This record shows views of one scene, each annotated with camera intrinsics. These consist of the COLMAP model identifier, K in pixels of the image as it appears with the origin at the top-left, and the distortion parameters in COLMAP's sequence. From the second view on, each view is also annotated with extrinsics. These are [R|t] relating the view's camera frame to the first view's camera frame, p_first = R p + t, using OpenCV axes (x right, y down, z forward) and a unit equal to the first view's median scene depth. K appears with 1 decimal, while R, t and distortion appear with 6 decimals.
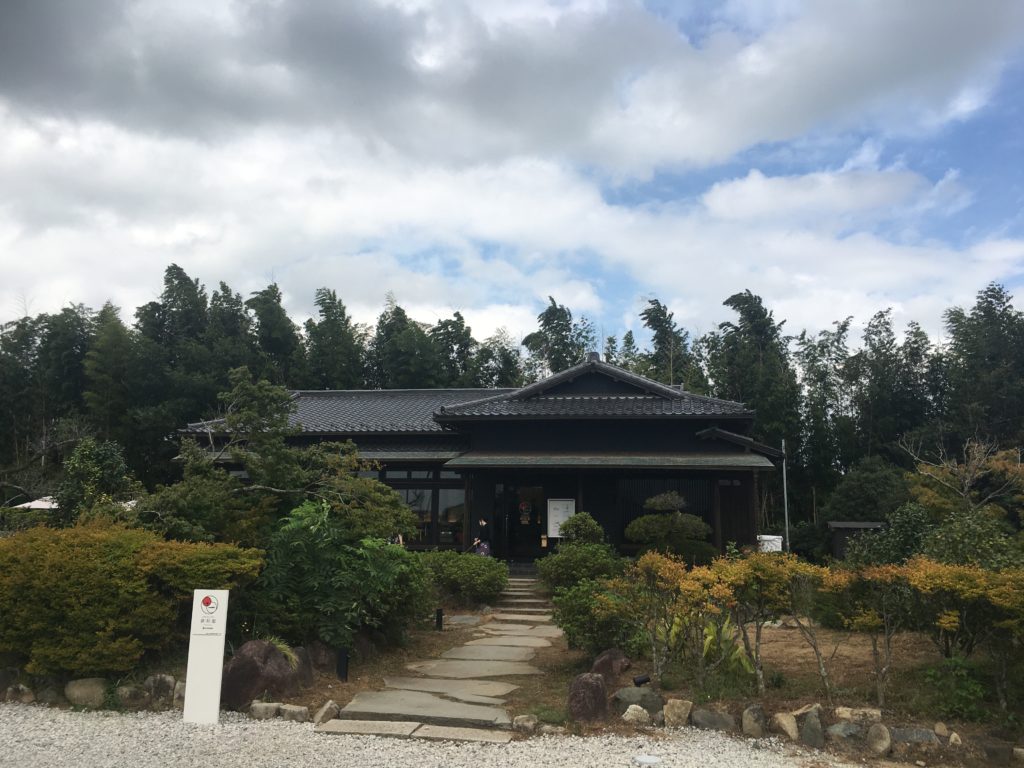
lens RADIAL K [[855.0, 0, 511.3], [0, 855.0, 383.0], [0, 0, 1]] dist [0.064491, 0.001146]
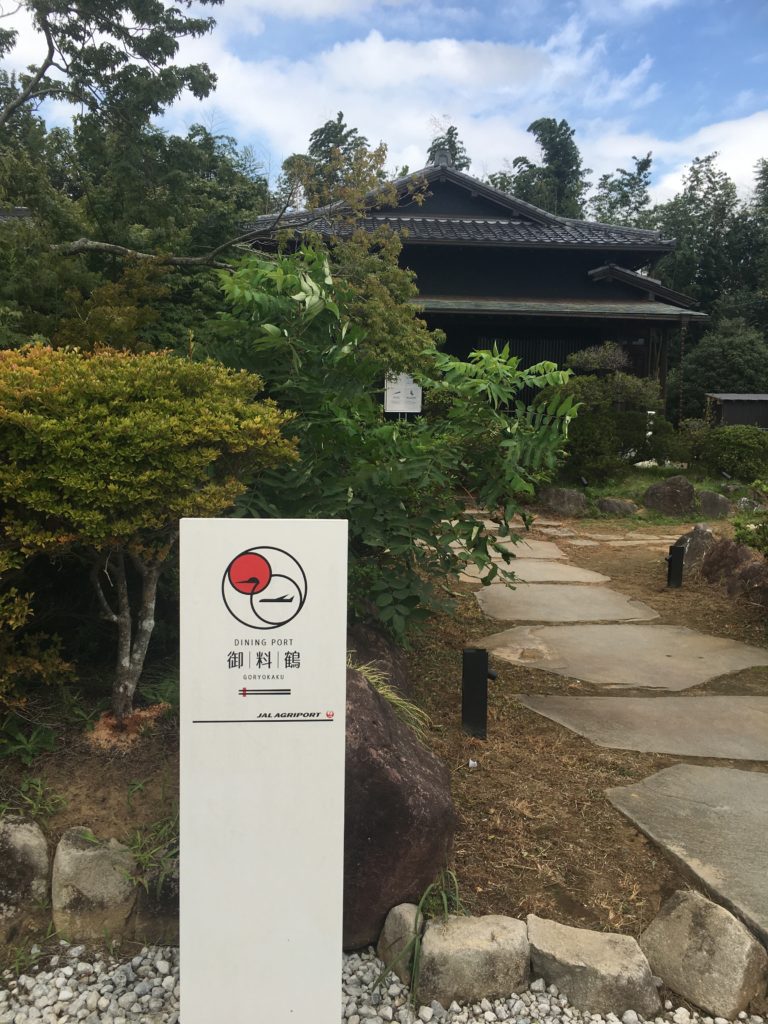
lens RADIAL K [[855.0, 0, 385.8], [0, 855.0, 512.2], [0, 0, 1]] dist [0.064491, 0.001146]
pose [[0.971244, -0.022713, 0.237001, -0.316819], [-0.042895, 0.962458, 0.268021, 0.155519], [-0.234191, -0.270480, 0.933807, 0.689103]]
